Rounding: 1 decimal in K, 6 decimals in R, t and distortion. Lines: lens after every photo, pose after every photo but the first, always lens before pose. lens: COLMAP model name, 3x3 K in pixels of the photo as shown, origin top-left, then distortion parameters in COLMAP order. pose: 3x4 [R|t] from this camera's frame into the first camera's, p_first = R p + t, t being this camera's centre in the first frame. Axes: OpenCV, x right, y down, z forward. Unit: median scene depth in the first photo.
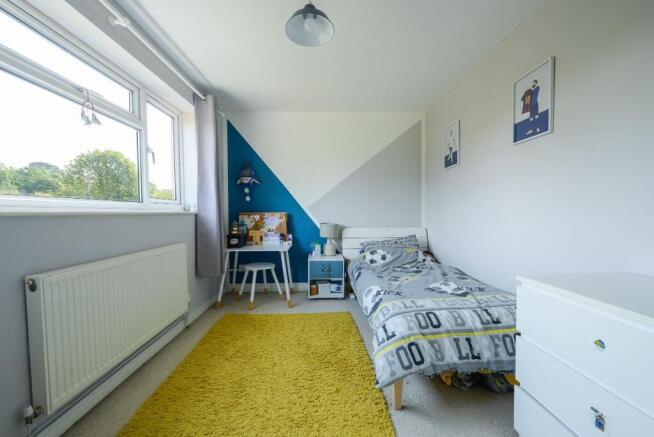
lens RADIAL K [[260.8, 0, 324.7], [0, 260.8, 220.1], [0, 0, 1]] dist [-0.003511, -0.000313]
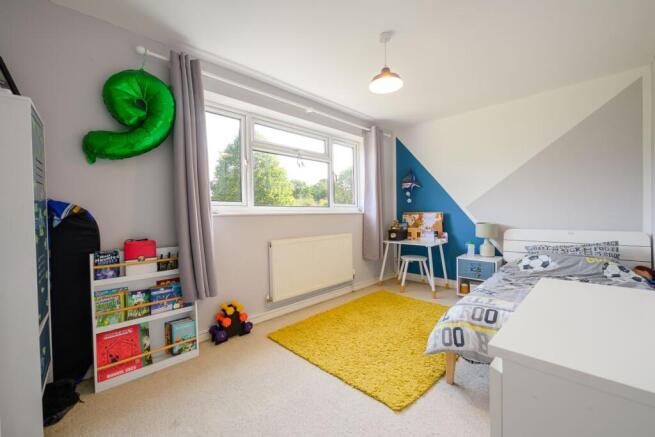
lens RADIAL K [[261.2, 0, 328.1], [0, 261.2, 216.0], [0, 0, 1]] dist [-0.003511, -0.000313]
pose [[0.684778, 0.003658, -0.728743, 0.353706], [-0.012640, 0.999897, -0.006858, 0.000717], [0.728643, 0.013907, 0.684753, -0.089406]]
